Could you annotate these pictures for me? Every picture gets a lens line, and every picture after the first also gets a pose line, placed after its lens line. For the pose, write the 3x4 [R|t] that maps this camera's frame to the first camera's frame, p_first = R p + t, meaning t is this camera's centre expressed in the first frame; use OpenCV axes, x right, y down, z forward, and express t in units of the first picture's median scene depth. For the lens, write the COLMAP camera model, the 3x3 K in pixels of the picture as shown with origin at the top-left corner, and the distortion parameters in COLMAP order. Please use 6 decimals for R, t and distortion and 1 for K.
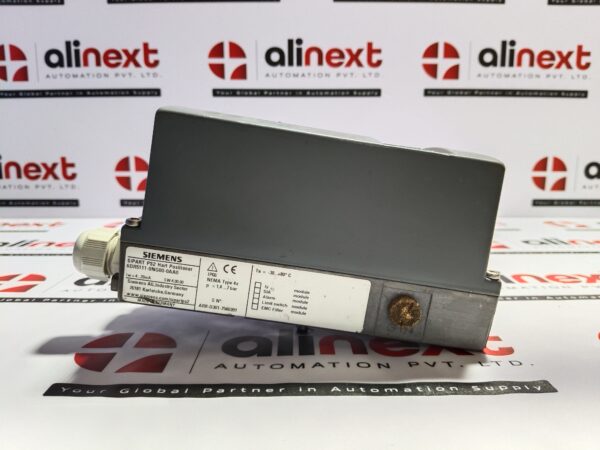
lens RADIAL K [[468.6, 0, 304.9], [0, 468.6, 226.9], [0, 0, 1]] dist [-0.010445, -0.083969]
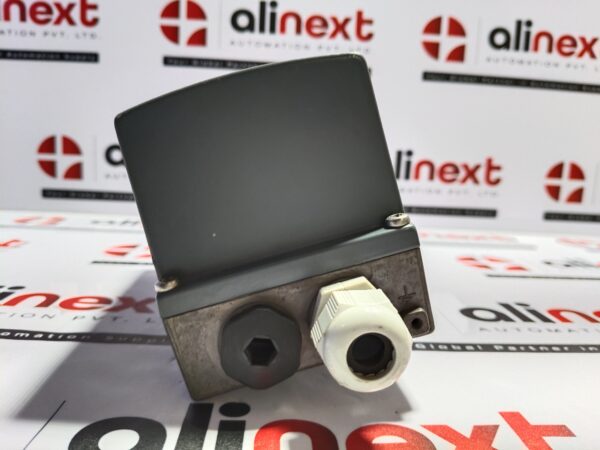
lens RADIAL K [[468.6, 0, 311.4], [0, 468.6, 231.1], [0, 0, 1]] dist [-0.010445, -0.083969]
pose [[0.997446, 0.042573, 0.057350, 0.023748], [-0.041897, 0.999038, -0.012933, 0.004947], [-0.057845, 0.010497, 0.998270, 0.192677]]
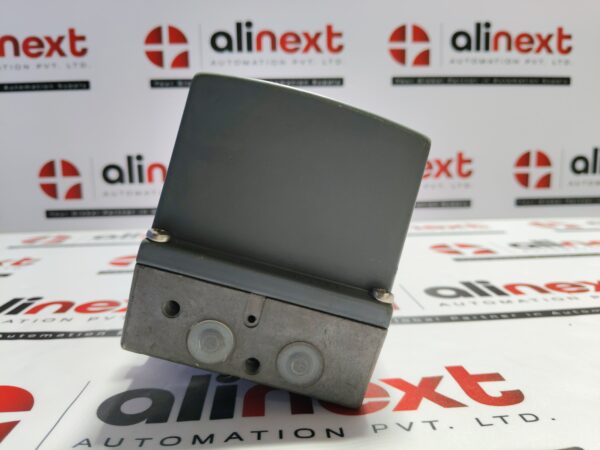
lens RADIAL K [[468.6, 0, 311.4], [0, 468.6, 227.4], [0, 0, 1]] dist [-0.010445, -0.083969]
pose [[0.997659, -0.027454, 0.062629, 0.039434], [0.029143, 0.999231, -0.026221, 0.009370], [-0.061861, 0.027985, 0.997692, 0.131404]]
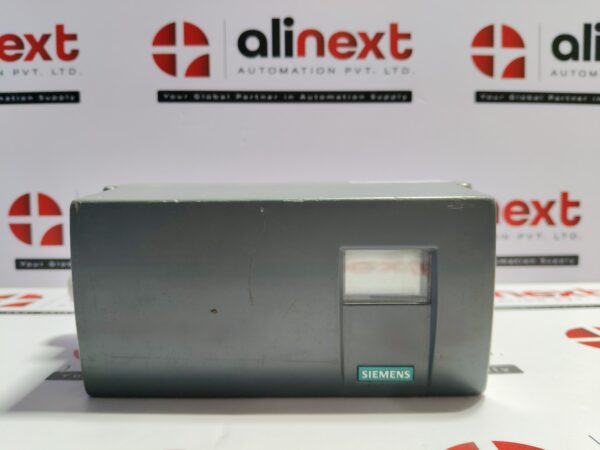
lens RADIAL K [[468.6, 0, 311.4], [0, 468.6, 226.3], [0, 0, 1]] dist [-0.010445, -0.083969]
pose [[0.999415, -0.005370, 0.033762, -0.003990], [0.009081, 0.993809, -0.110730, -0.031394], [-0.032958, 0.110971, 0.993277, 0.366589]]
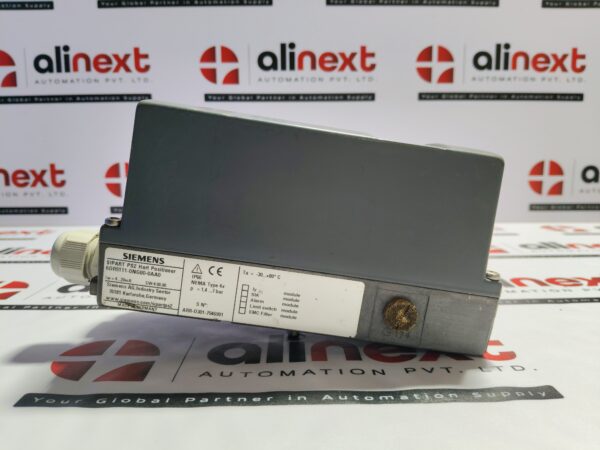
lens RADIAL K [[468.6, 0, 306.0], [0, 468.6, 226.7], [0, 0, 1]] dist [-0.010445, -0.083969]
pose [[0.999931, -0.006624, 0.009665, 0.005402], [0.006844, 0.999714, -0.022919, 0.009011], [-0.009511, 0.022983, 0.999691, 0.019598]]
